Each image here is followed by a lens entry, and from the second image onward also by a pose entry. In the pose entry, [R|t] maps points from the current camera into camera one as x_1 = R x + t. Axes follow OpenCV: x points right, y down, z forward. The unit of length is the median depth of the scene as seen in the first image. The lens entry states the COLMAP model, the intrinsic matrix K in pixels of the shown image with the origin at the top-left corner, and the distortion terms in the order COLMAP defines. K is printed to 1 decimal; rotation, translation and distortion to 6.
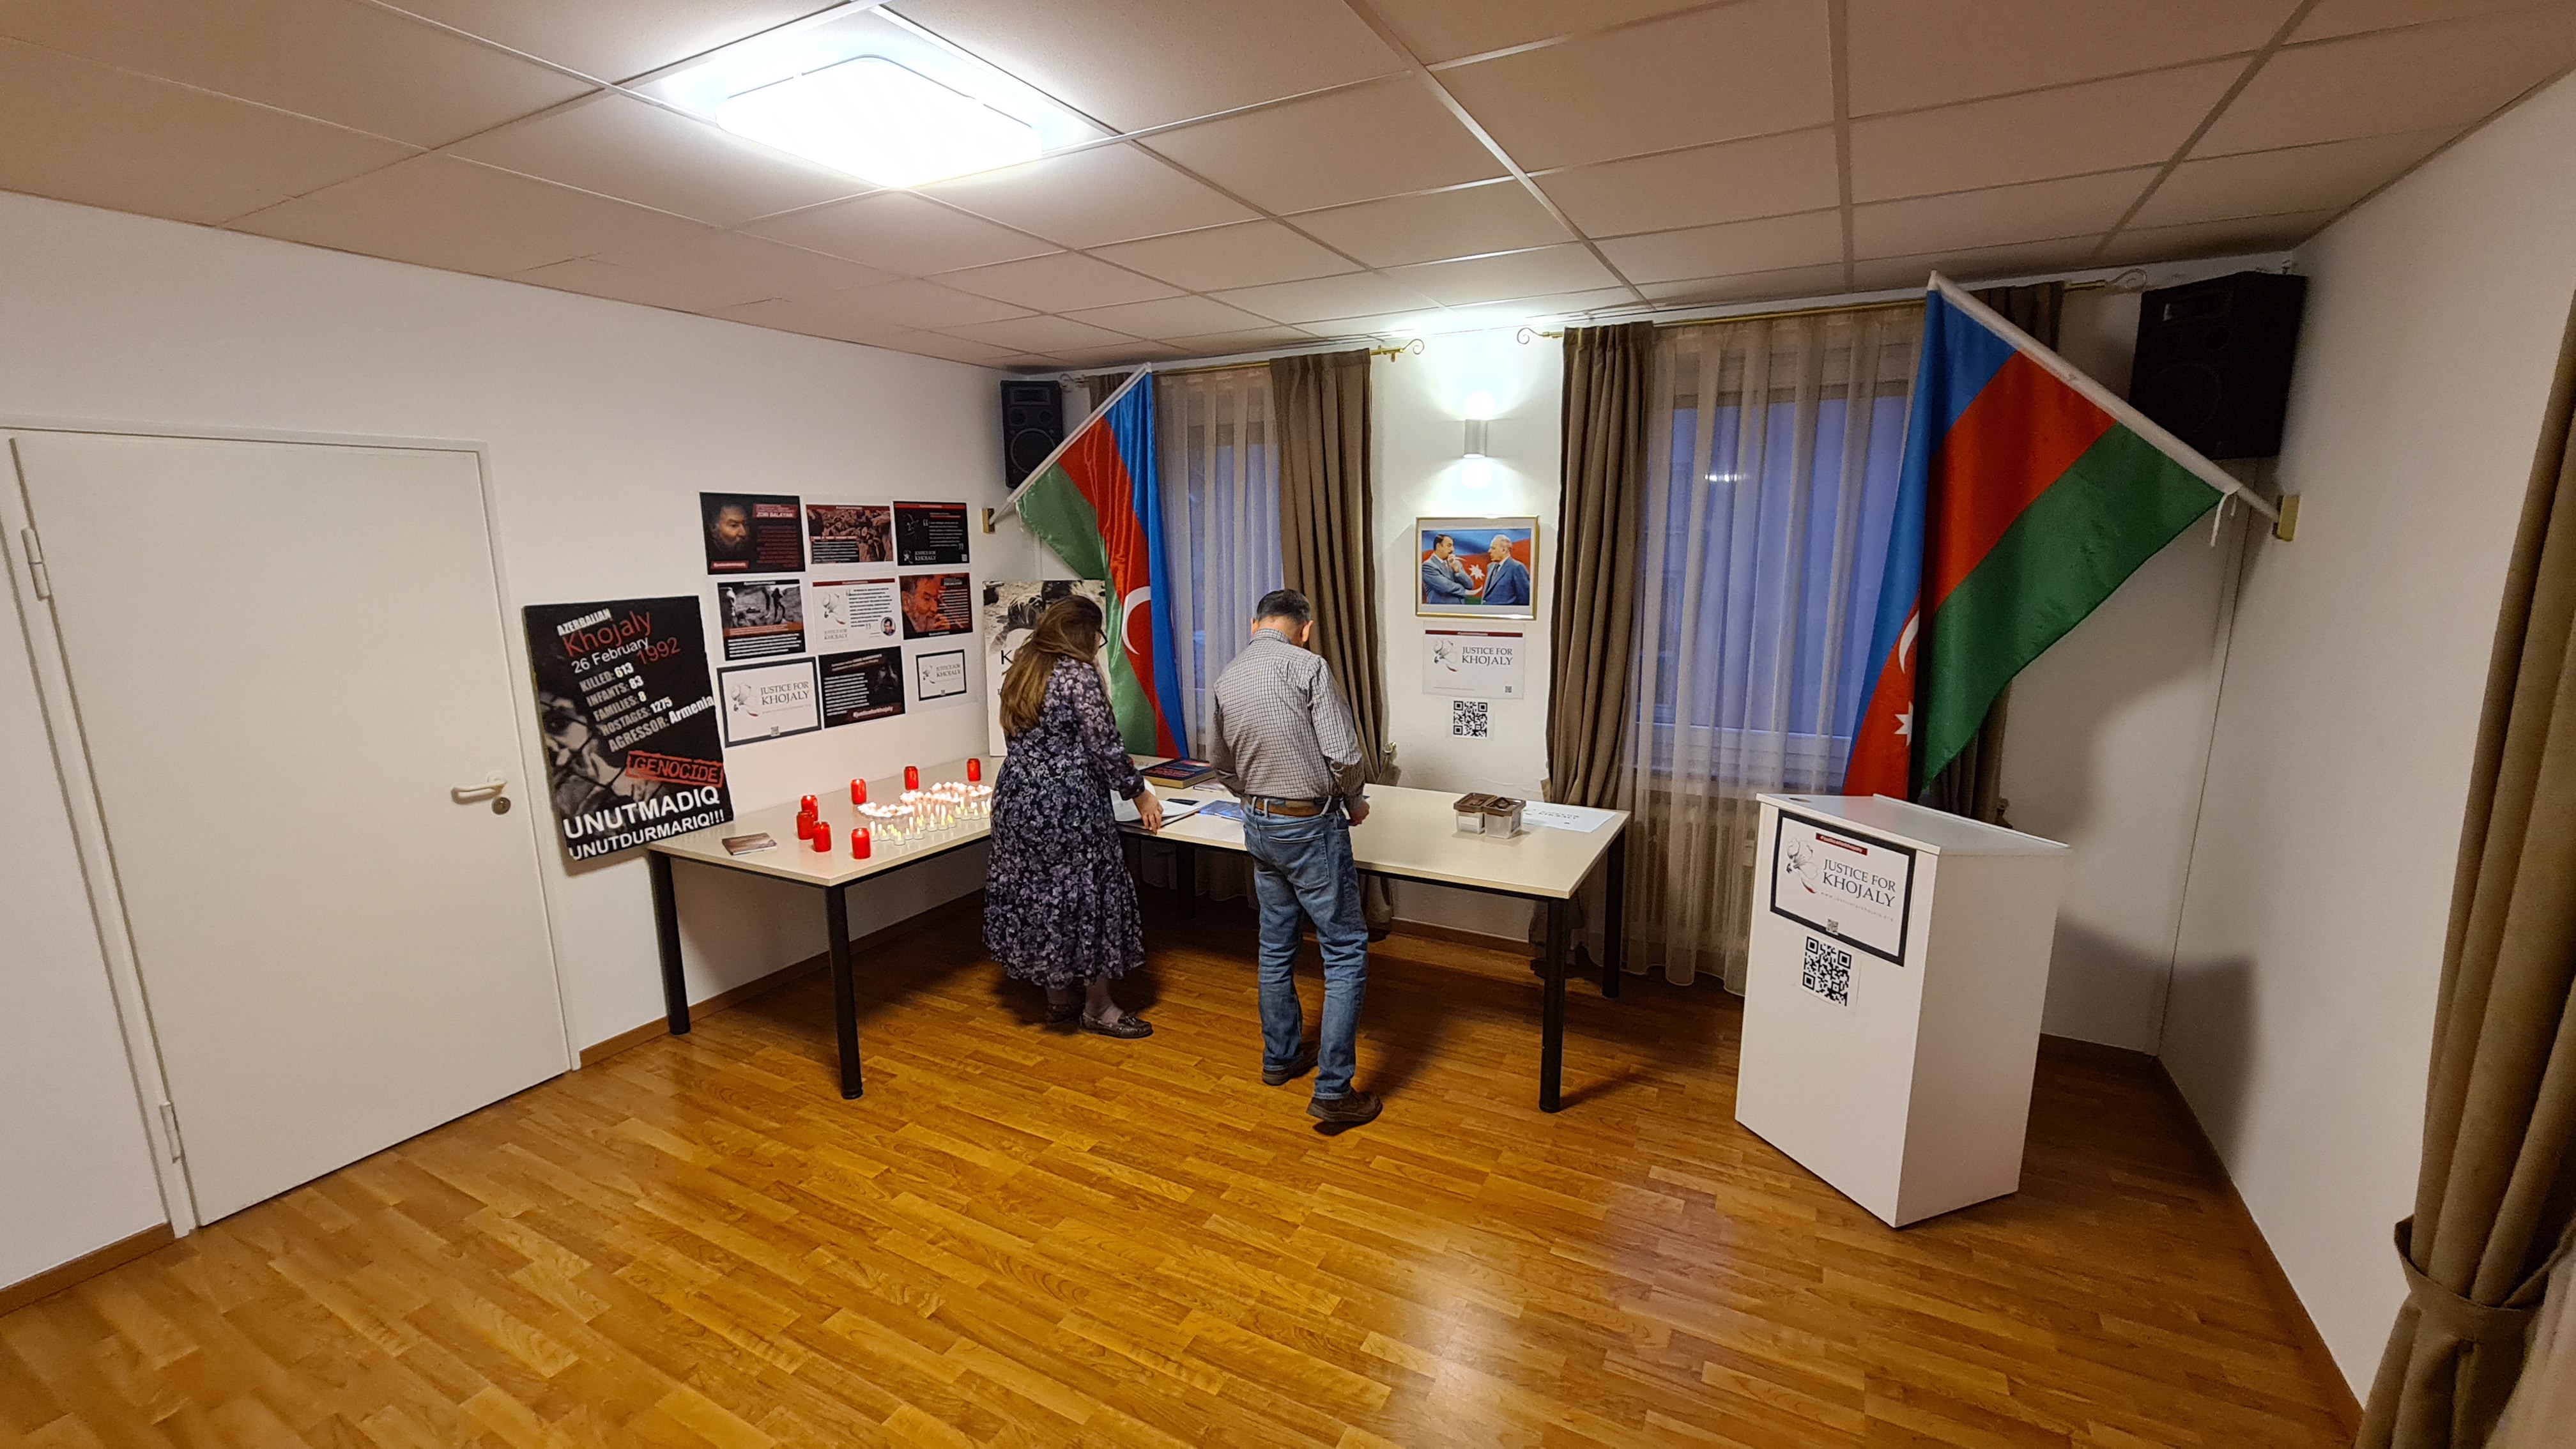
lens RADIAL K [[1053.8, 0, 1269.3], [0, 1053.8, 742.5], [0, 0, 1]] dist [0.002276, 0.000192]
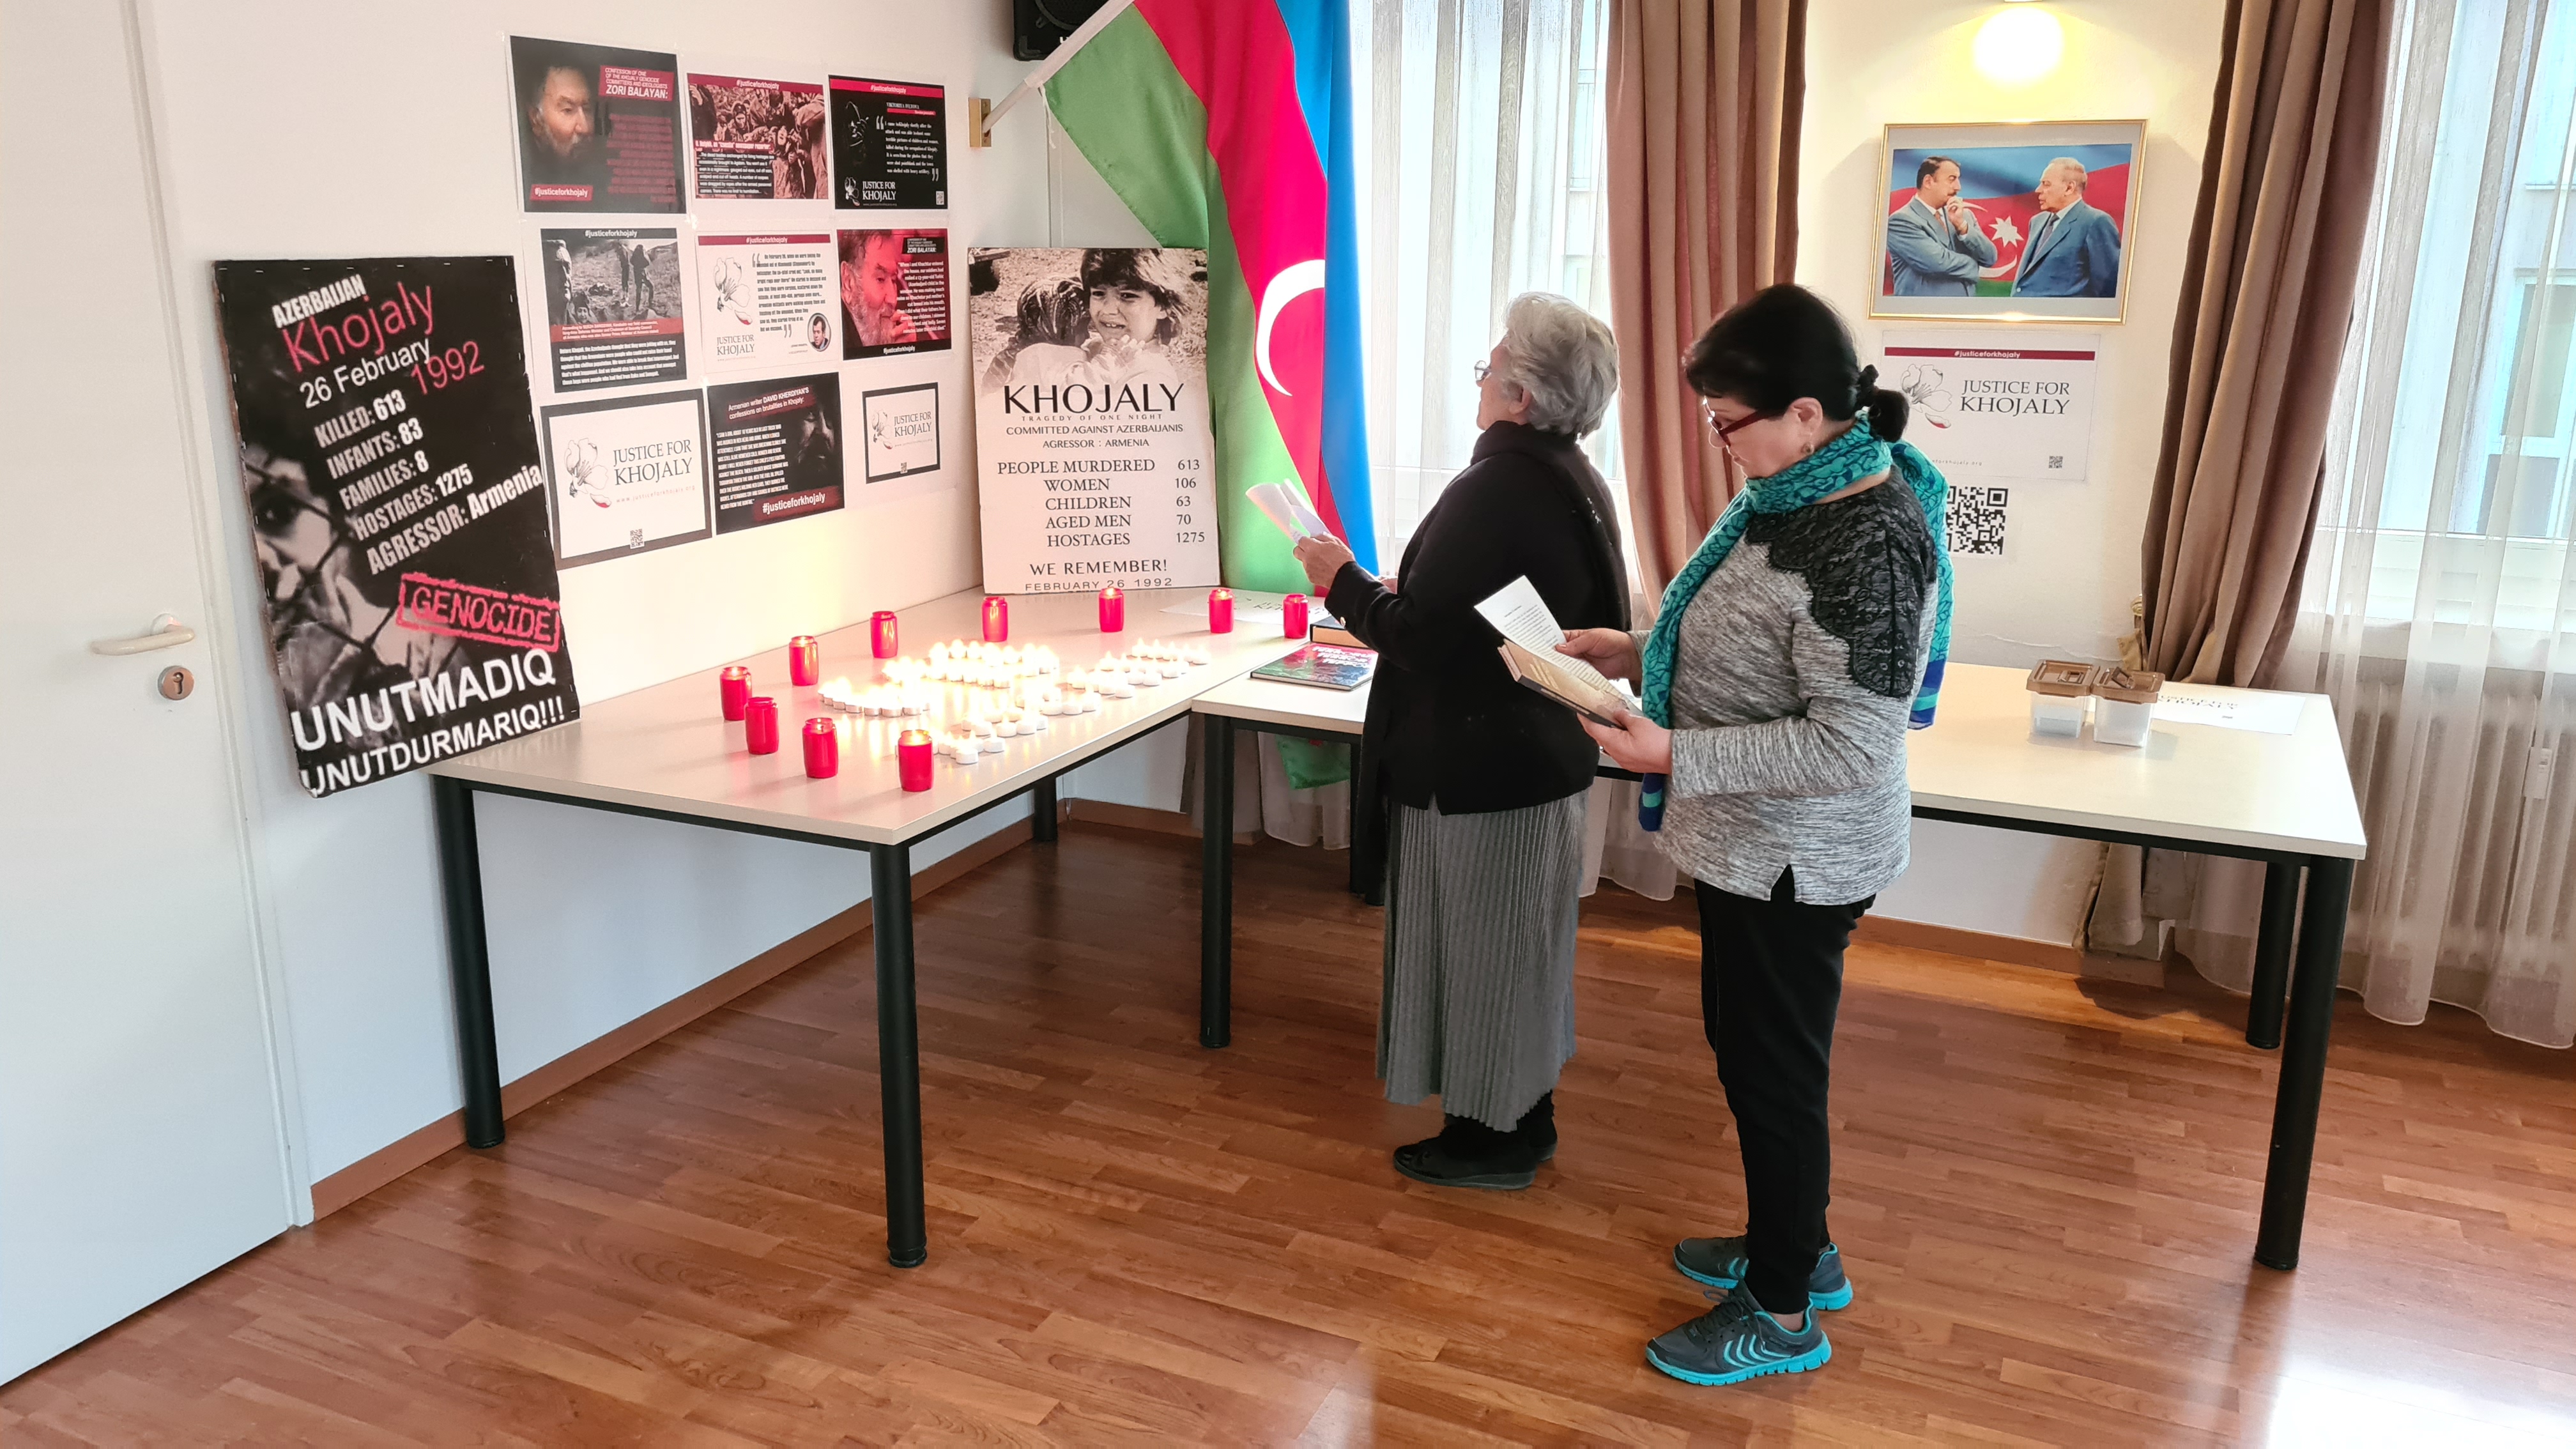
lens RADIAL K [[1929.4, 0, 1241.9], [0, 1929.4, 699.5], [0, 0, 1]] dist [0.044364, 0.002331]
pose [[0.997953, -0.001819, 0.063931, -0.244047], [-0.001848, 0.998358, 0.057252, 0.012343], [-0.063930, -0.057253, 0.996311, 0.068724]]
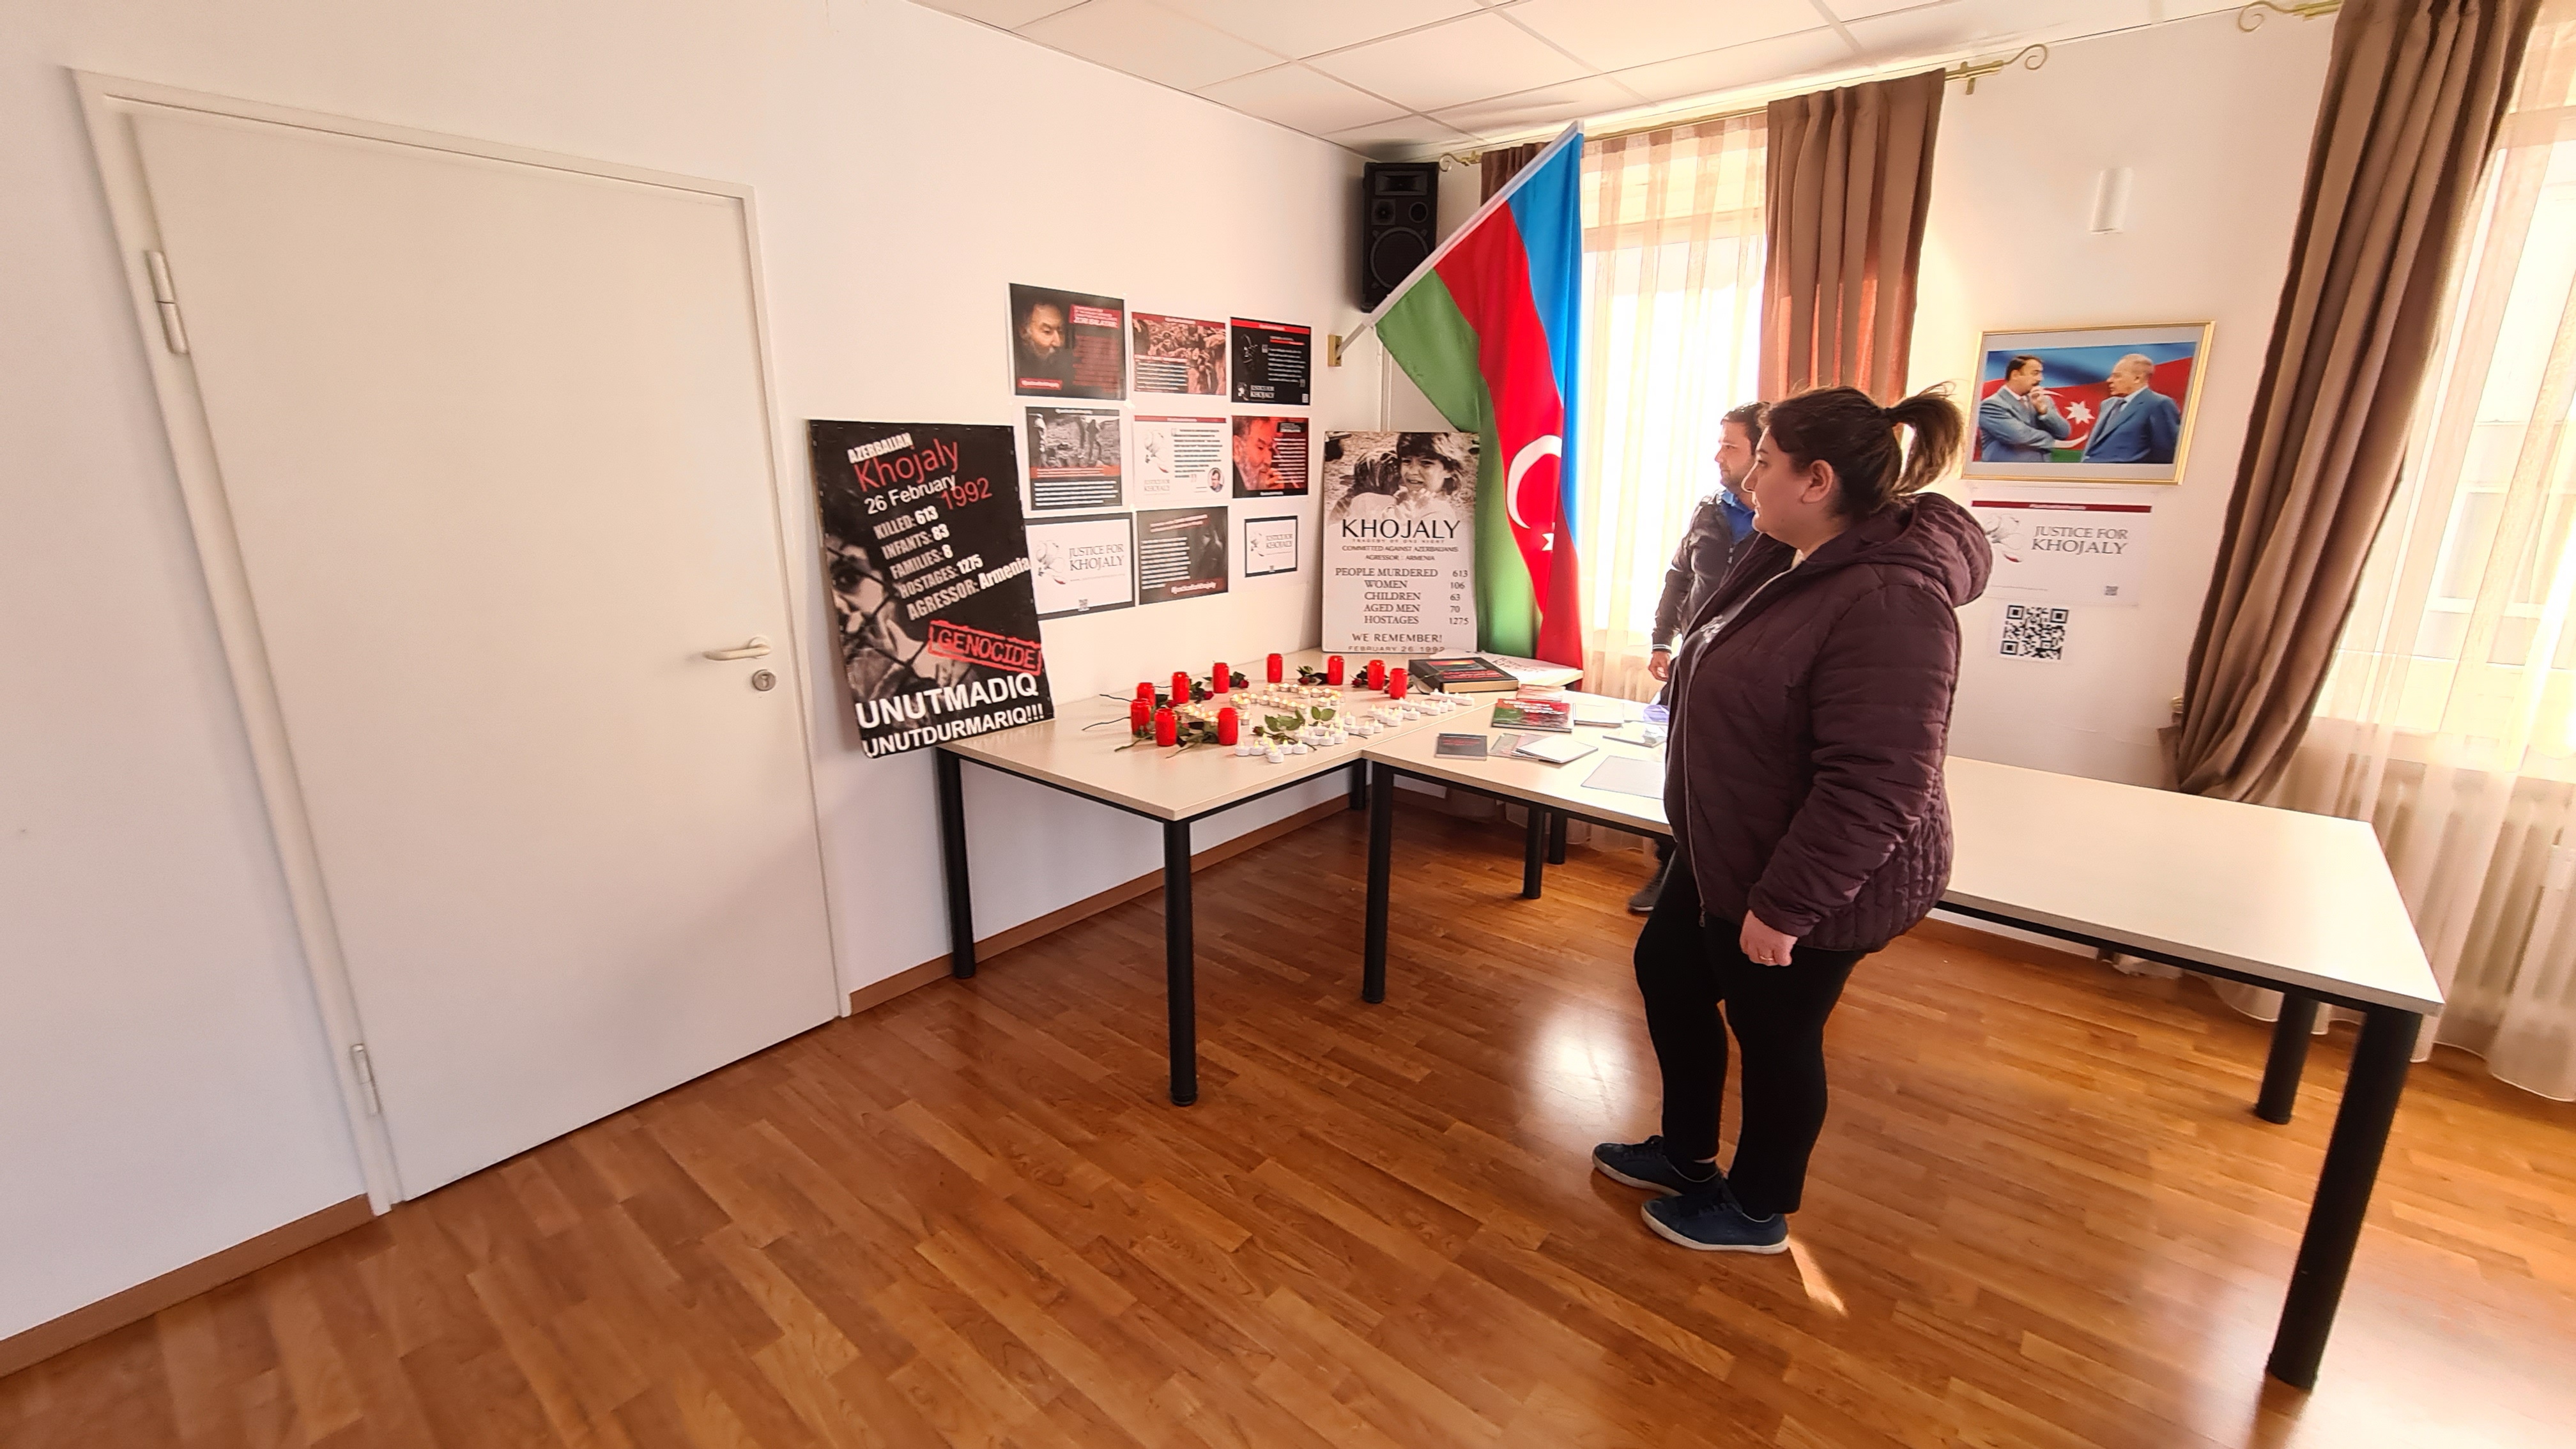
lens RADIAL K [[1056.6, 0, 1301.9], [0, 1056.6, 711.0], [0, 0, 1]] dist [0.000952, -0.000170]
pose [[0.983165, 0.060582, -0.172382, -0.168490], [-0.050701, 0.996839, 0.061160, 0.011822], [0.175543, -0.051390, 0.983130, 0.250679]]
